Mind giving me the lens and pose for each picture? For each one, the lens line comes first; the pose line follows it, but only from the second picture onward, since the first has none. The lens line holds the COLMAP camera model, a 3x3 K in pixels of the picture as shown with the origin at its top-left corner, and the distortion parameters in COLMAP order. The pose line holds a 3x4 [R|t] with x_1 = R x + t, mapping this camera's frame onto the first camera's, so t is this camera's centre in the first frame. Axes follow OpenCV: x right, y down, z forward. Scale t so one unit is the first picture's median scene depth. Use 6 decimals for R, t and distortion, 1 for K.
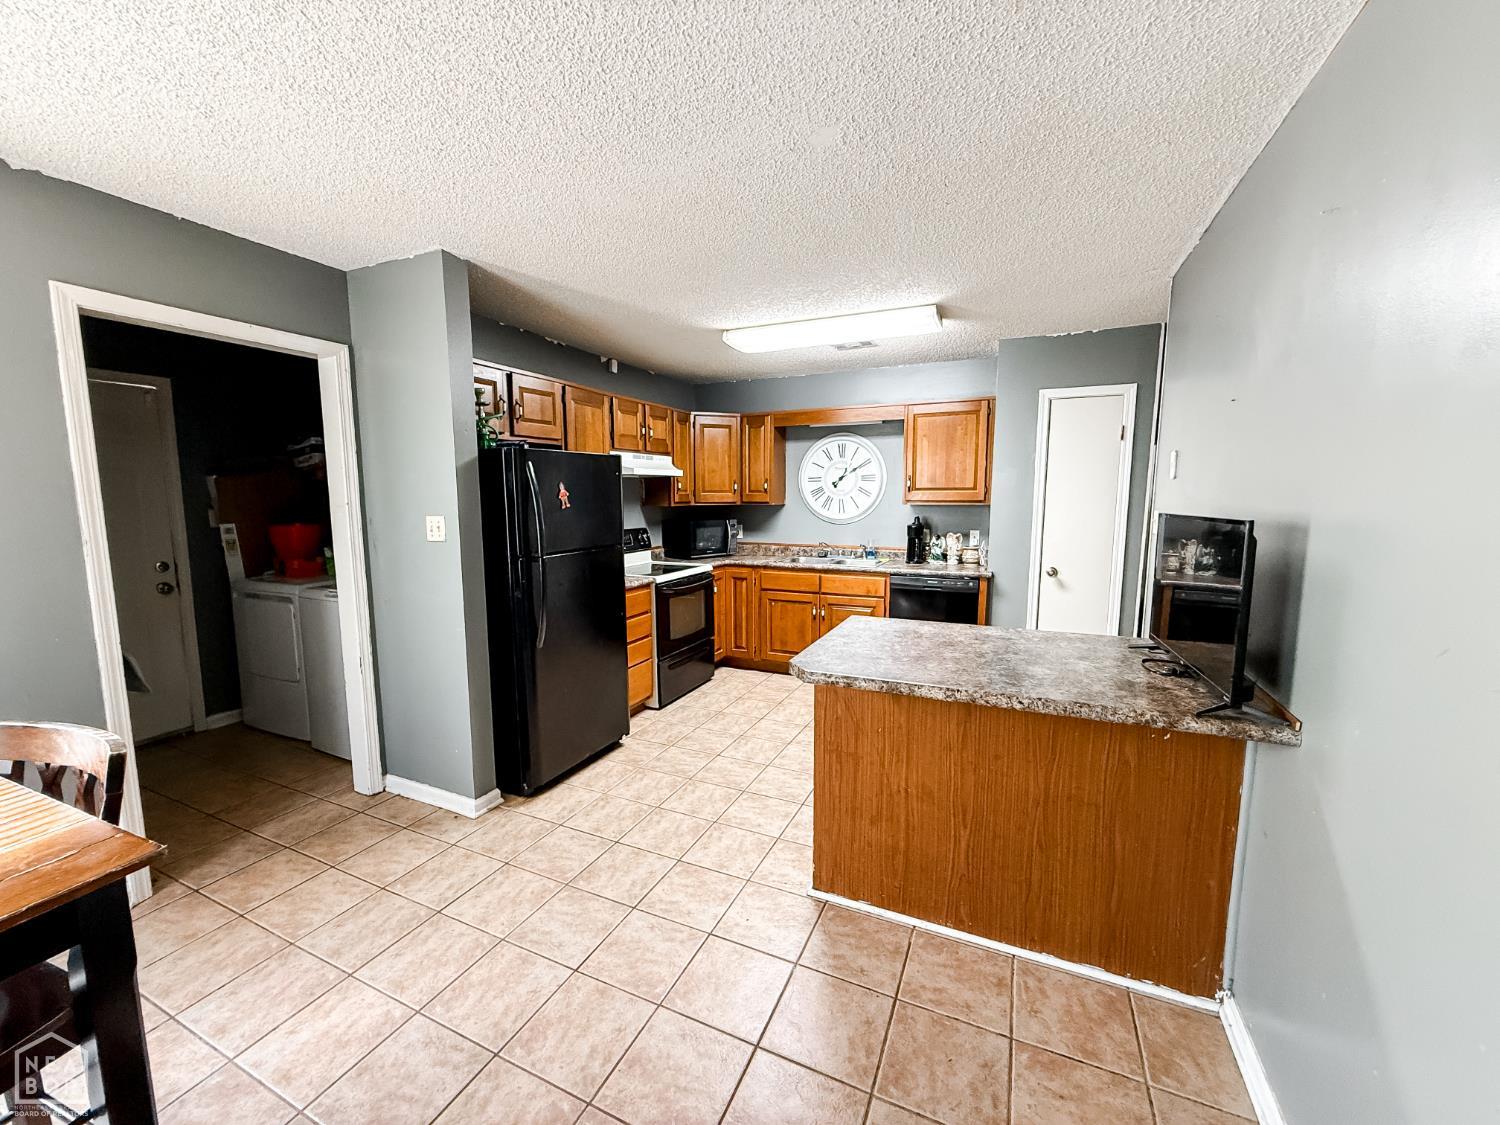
lens RADIAL K [[598.3, 0, 746.6], [0, 598.3, 564.5], [0, 0, 1]] dist [0.000015, -0.000085]
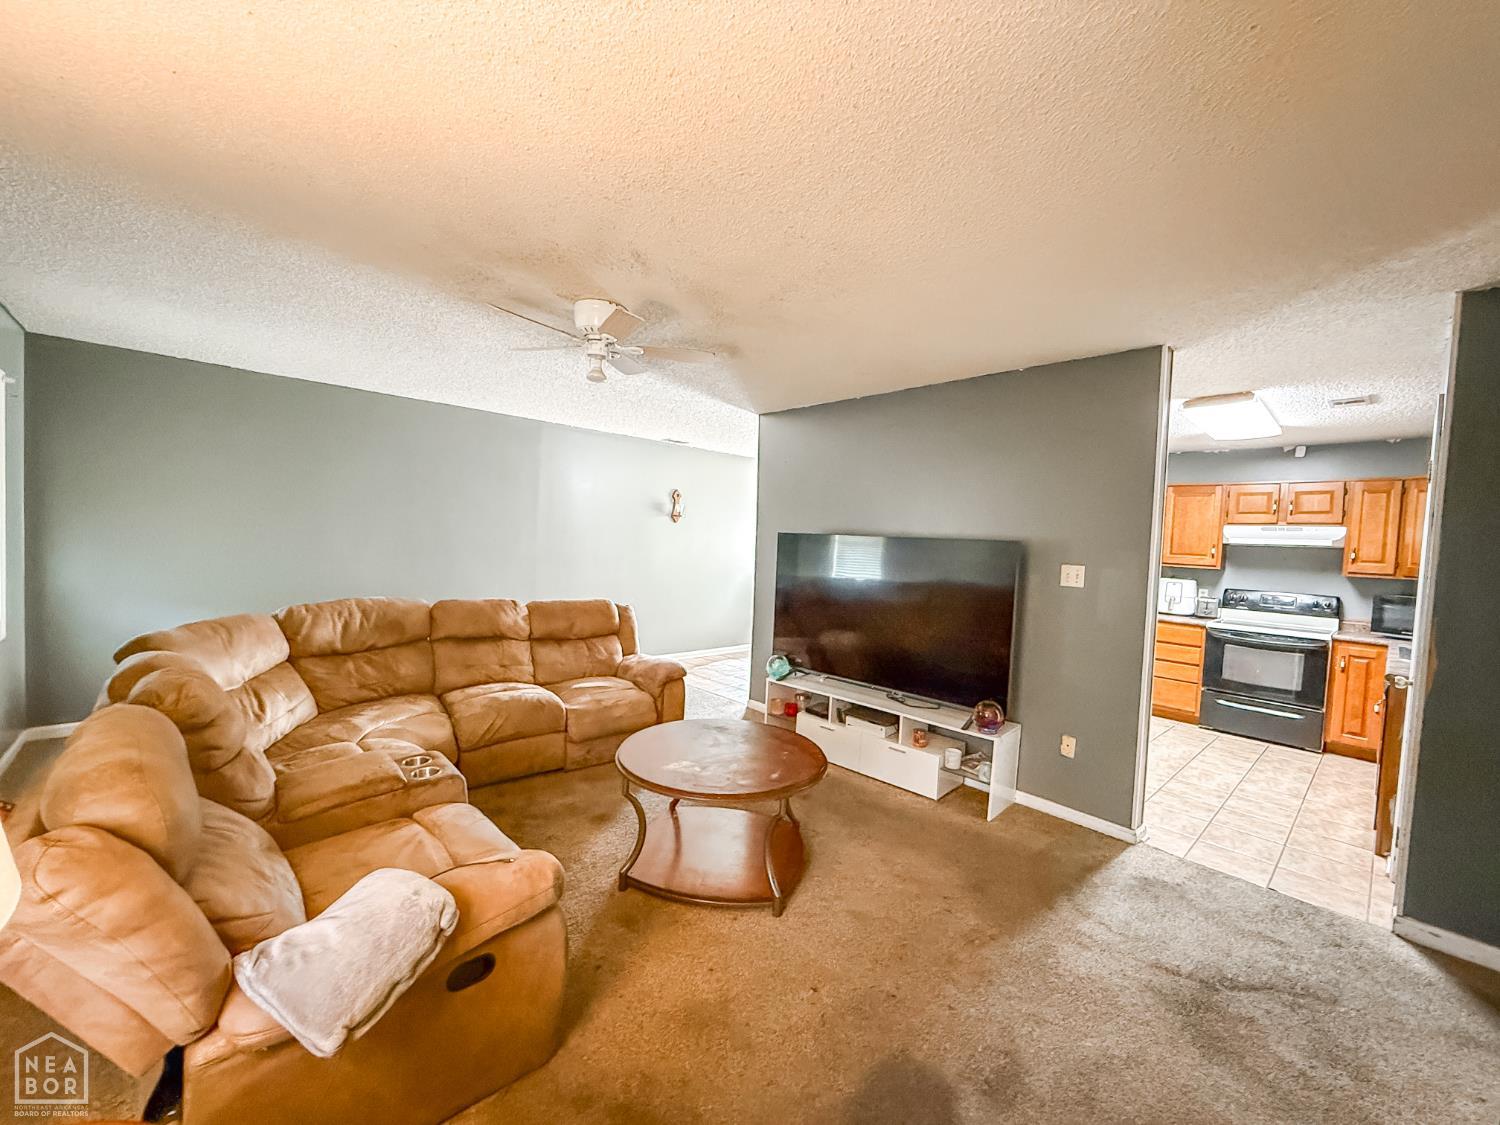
lens RADIAL K [[598.3, 0, 746.6], [0, 598.3, 564.5], [0, 0, 1]] dist [0.000015, -0.000085]
pose [[-0.382837, 0.023223, -0.923524, 1.462145], [-0.152954, 0.984293, 0.088156, -0.063791], [0.911066, 0.175006, -0.373272, 0.575570]]
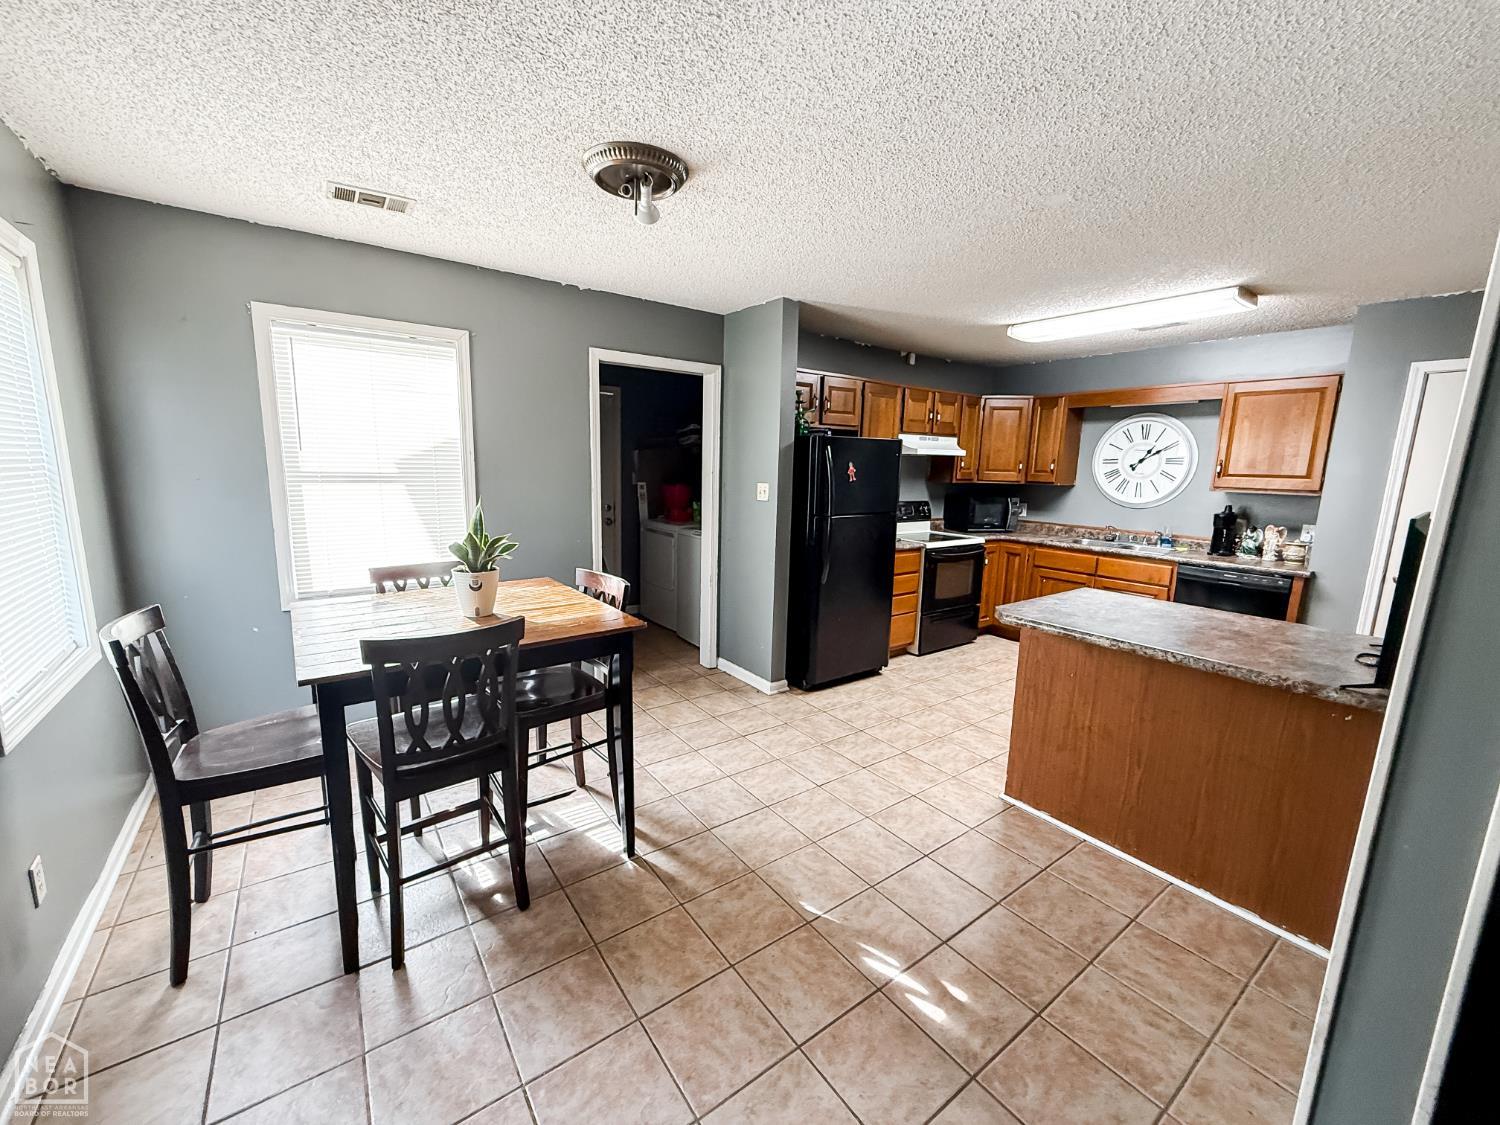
lens RADIAL K [[598.3, 0, 746.6], [0, 598.3, 564.5], [0, 0, 1]] dist [0.000015, -0.000085]
pose [[0.872946, 0.105979, -0.476166, 0.105295], [-0.084397, 0.994207, 0.066555, 0.014685], [0.480461, -0.017912, 0.876833, -0.198971]]
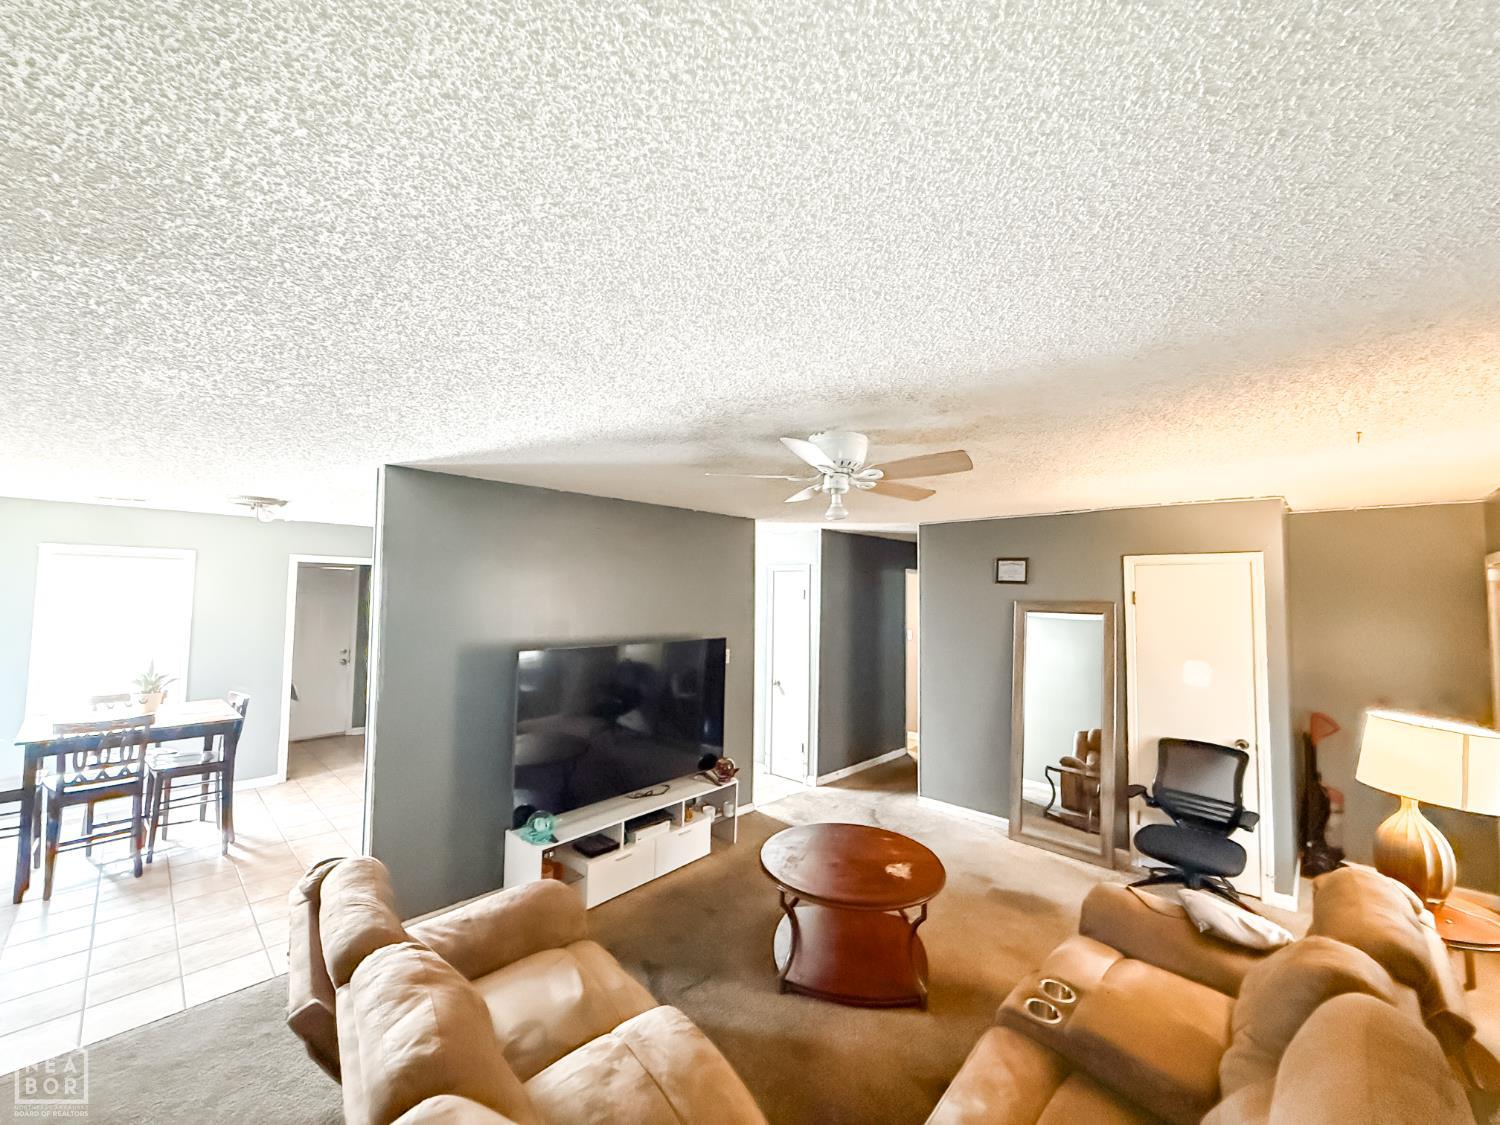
lens RADIAL K [[598.3, 0, 746.6], [0, 598.3, 564.5], [0, 0, 1]] dist [0.000015, -0.000085]
pose [[0.944773, -0.000336, -0.327726, 0.972591], [-0.055298, 0.985498, -0.160423, -0.034684], [0.323027, 0.169686, 0.931053, -0.511772]]
